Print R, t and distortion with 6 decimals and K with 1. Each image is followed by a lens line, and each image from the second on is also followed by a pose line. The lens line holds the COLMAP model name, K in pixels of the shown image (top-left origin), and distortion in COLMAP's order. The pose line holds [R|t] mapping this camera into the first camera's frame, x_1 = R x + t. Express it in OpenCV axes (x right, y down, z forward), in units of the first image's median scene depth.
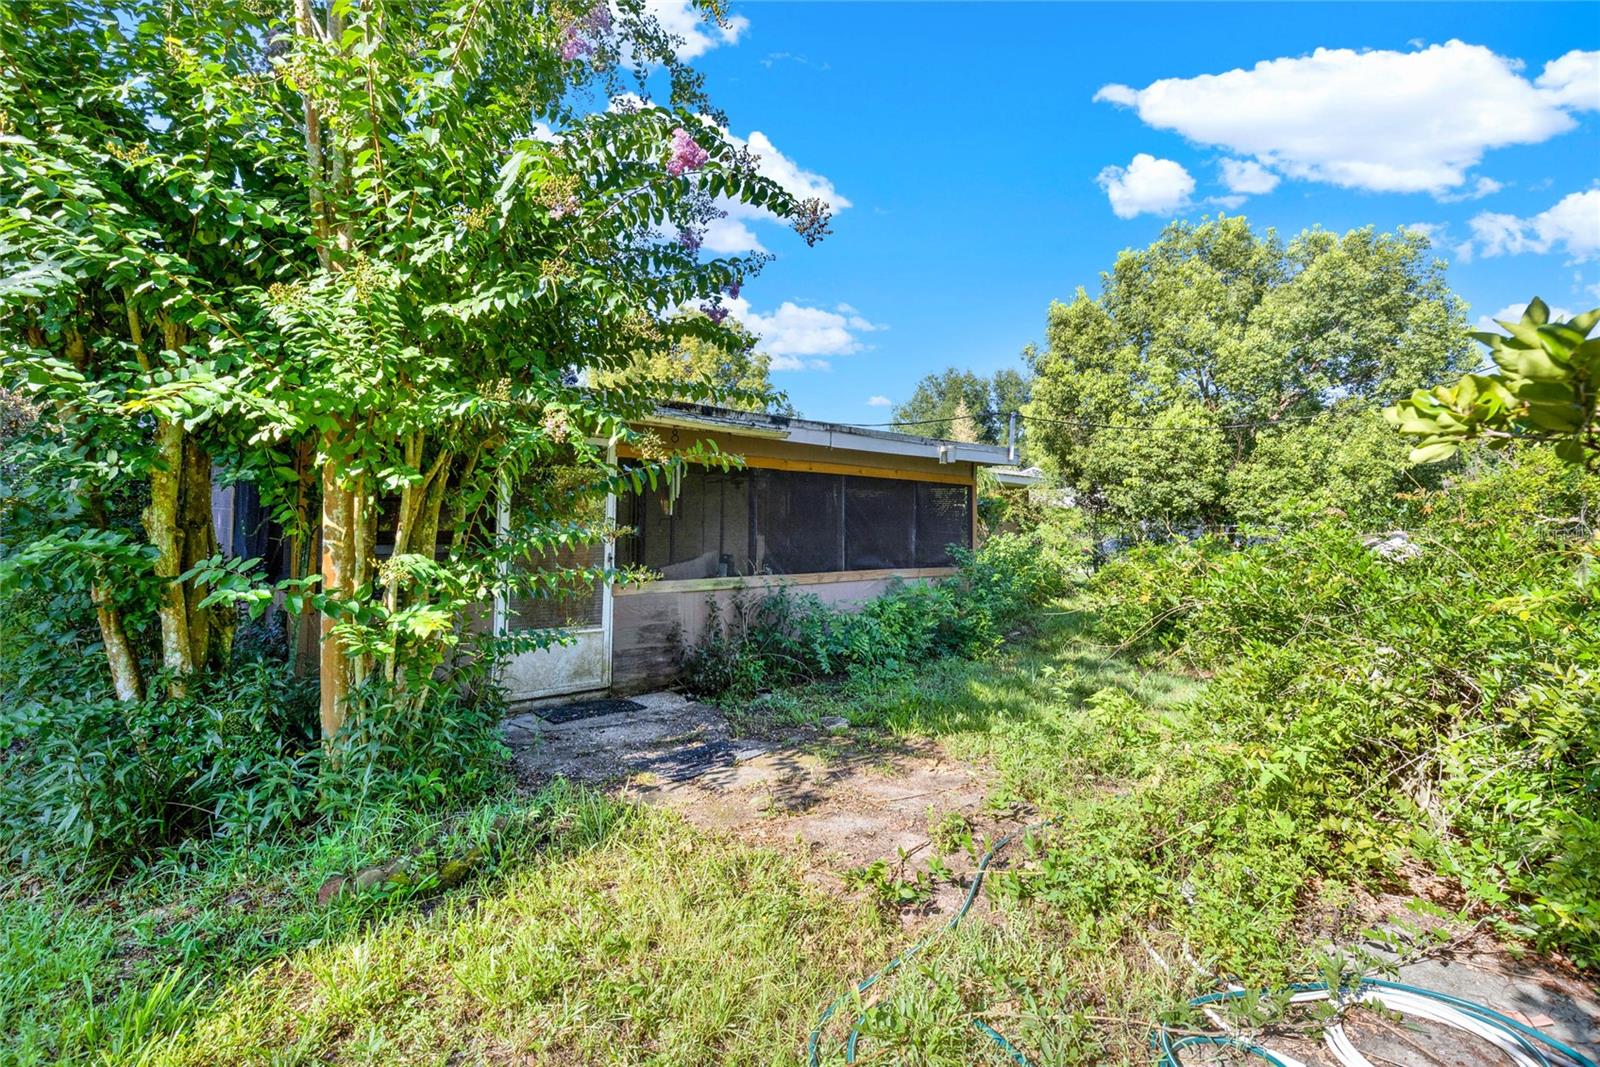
lens RADIAL K [[760.0, 0, 800.0], [0, 760.0, 533.5], [0, 0, 1]] dist [0.002058, -0.000184]
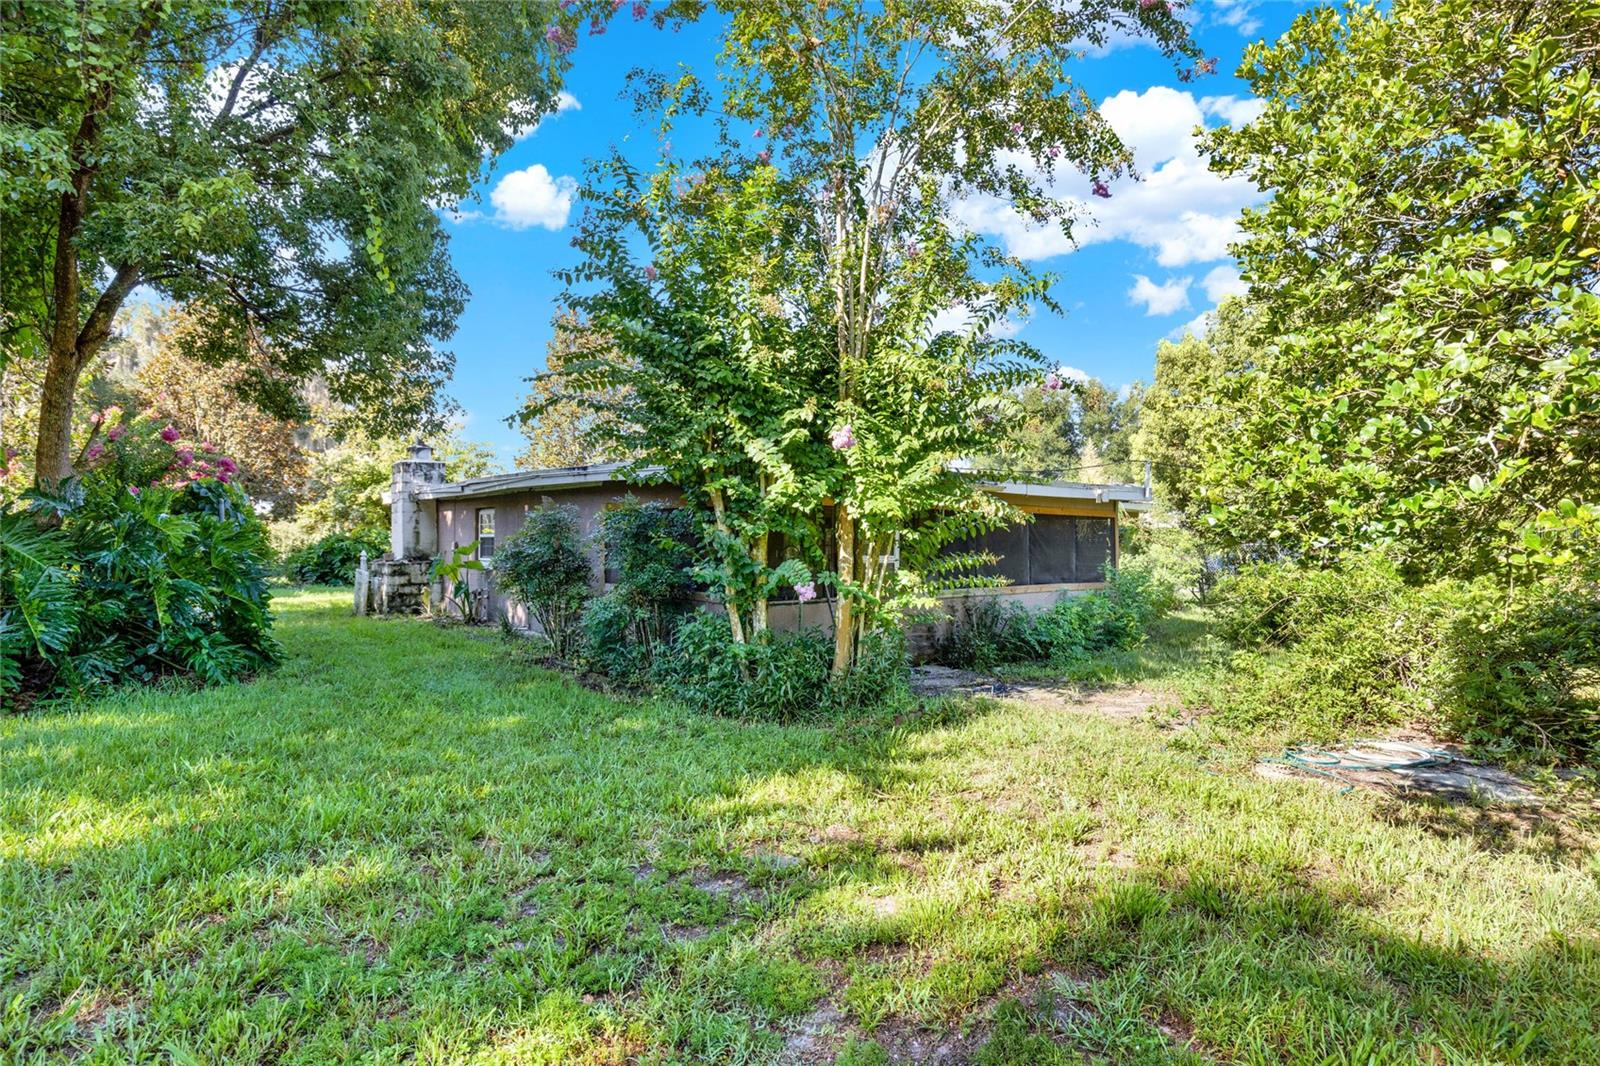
lens RADIAL K [[866.8, 0, 799.6], [0, 866.8, 557.6], [0, 0, 1]] dist [-0.001011, 0.000005]
pose [[0.999104, -0.009784, -0.041164, -0.152426], [0.009895, 0.999948, 0.002499, -0.003442], [0.041137, -0.002904, 0.999149, -0.293676]]
